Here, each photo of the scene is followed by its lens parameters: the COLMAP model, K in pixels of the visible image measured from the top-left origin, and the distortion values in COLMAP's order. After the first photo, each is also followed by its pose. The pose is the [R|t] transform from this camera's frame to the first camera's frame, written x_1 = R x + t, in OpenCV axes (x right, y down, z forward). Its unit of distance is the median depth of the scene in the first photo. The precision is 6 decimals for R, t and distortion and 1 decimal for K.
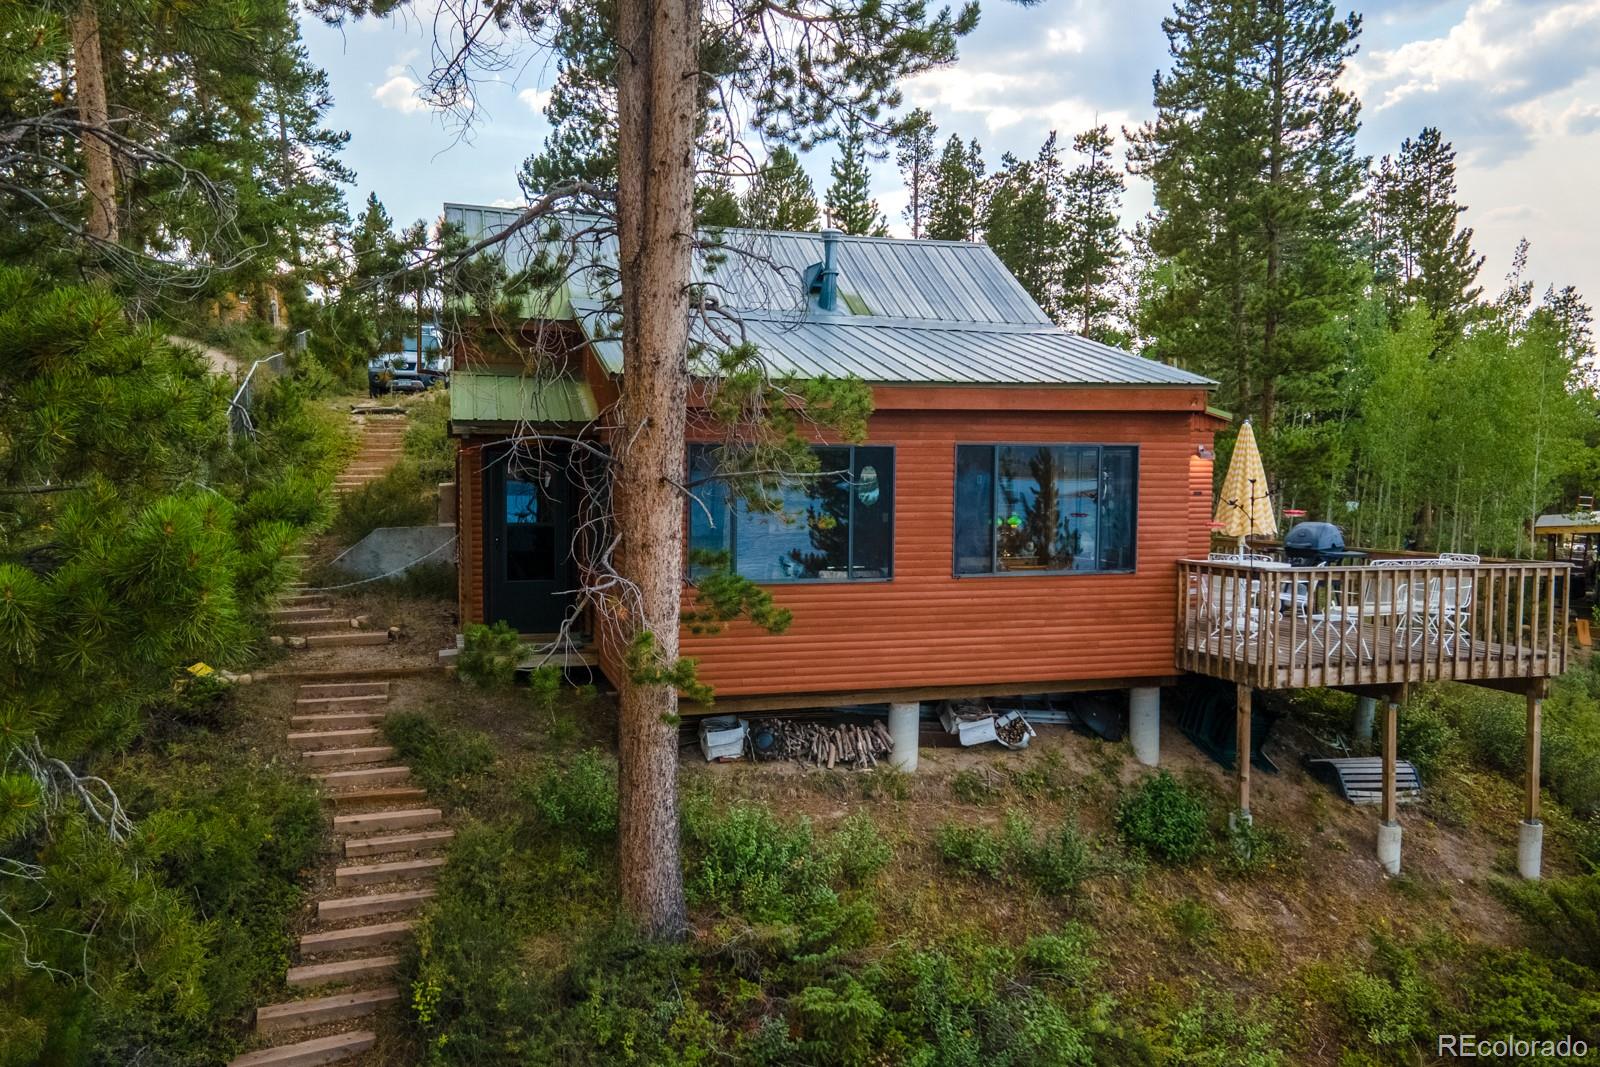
lens RADIAL K [[1271.7, 0, 800.0], [0, 1271.7, 533.5], [0, 0, 1]] dist [0.004111, -0.008065]
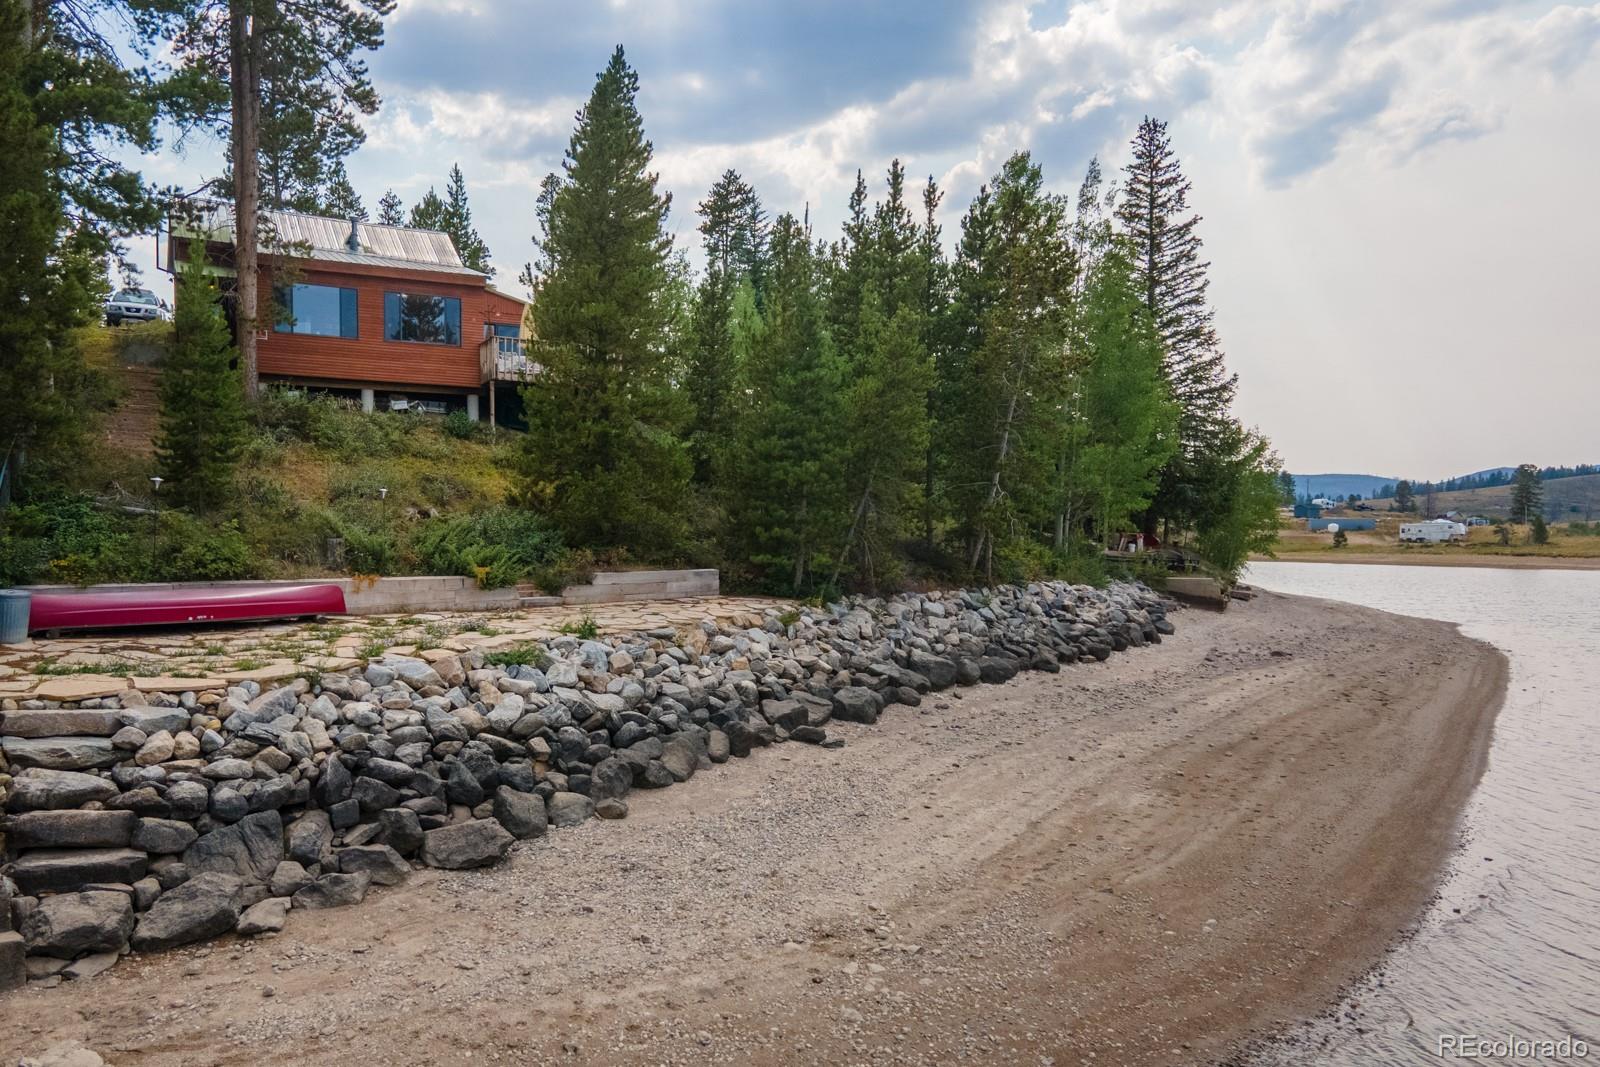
lens RADIAL K [[1271.7, 0, 800.0], [0, 1271.7, 533.5], [0, 0, 1]] dist [0.004111, -0.008065]
pose [[0.979428, -0.013869, 0.201317, 0.412852], [0.024048, 0.998548, -0.048201, 0.562255], [-0.200356, 0.052051, 0.978340, -1.666182]]
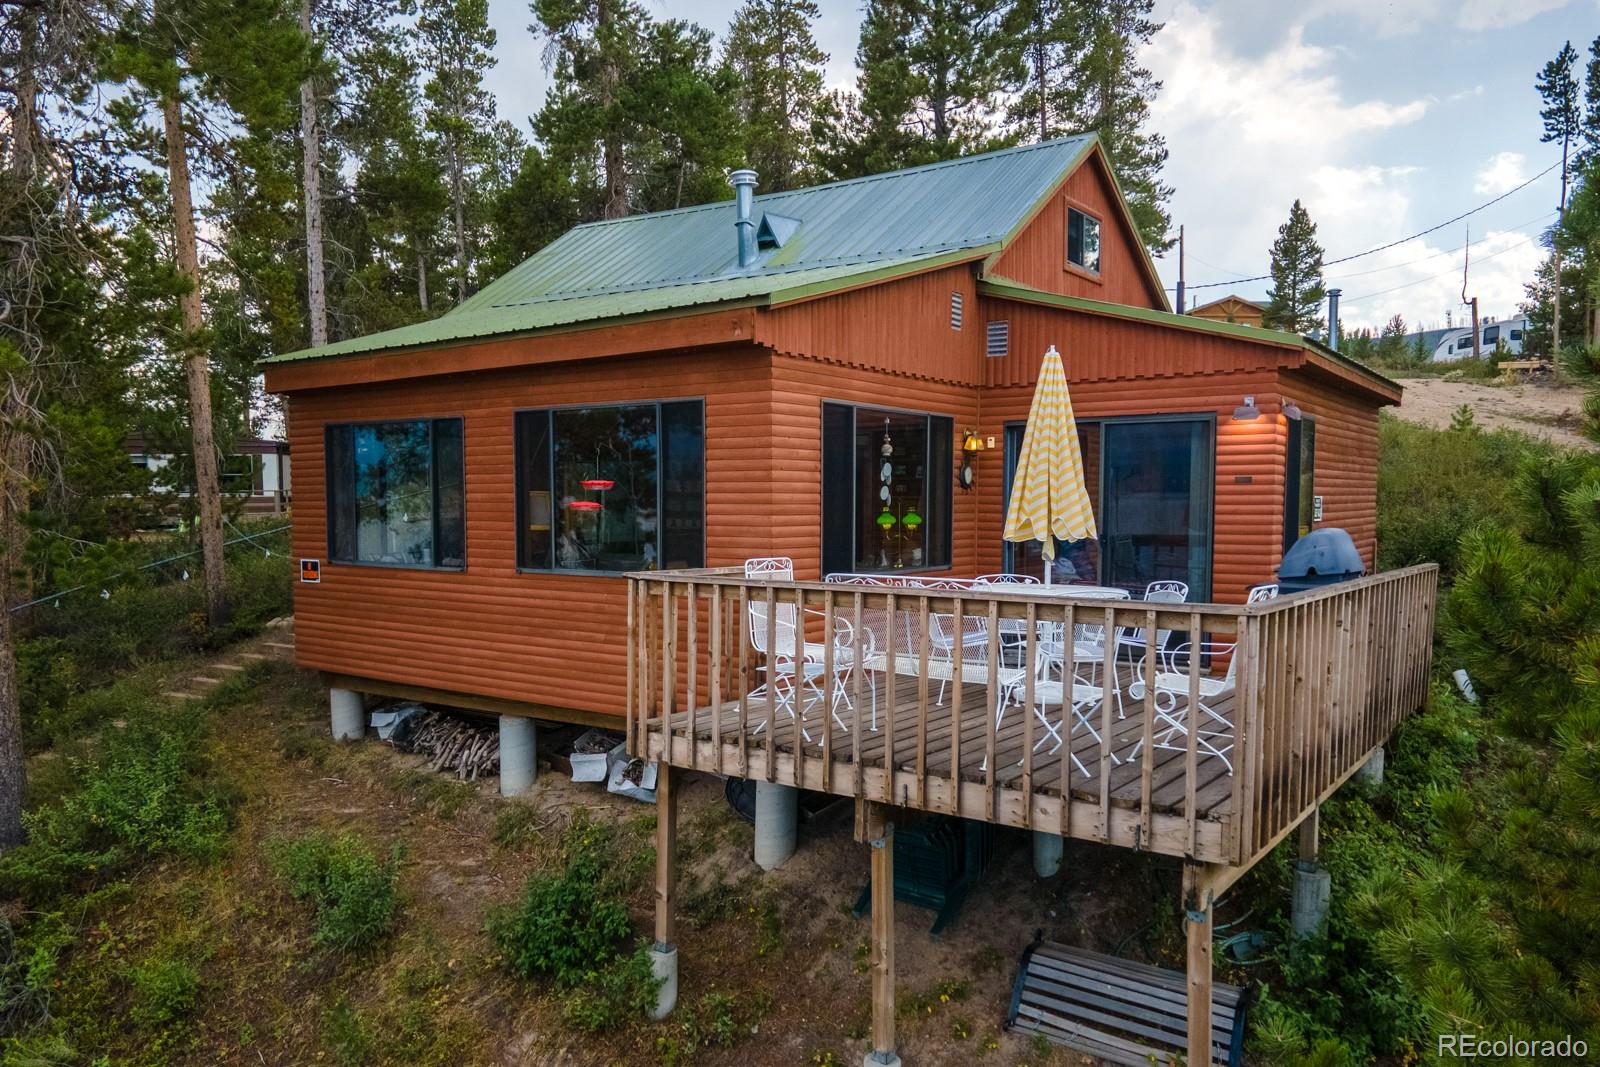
lens RADIAL K [[1271.7, 0, 800.0], [0, 1271.7, 533.5], [0, 0, 1]] dist [0.004111, -0.008065]
pose [[0.578347, 0.016451, -0.815625, 0.877851], [-0.041601, 0.999091, -0.009347, 0.009527], [0.814729, 0.039336, 0.578506, 0.645672]]
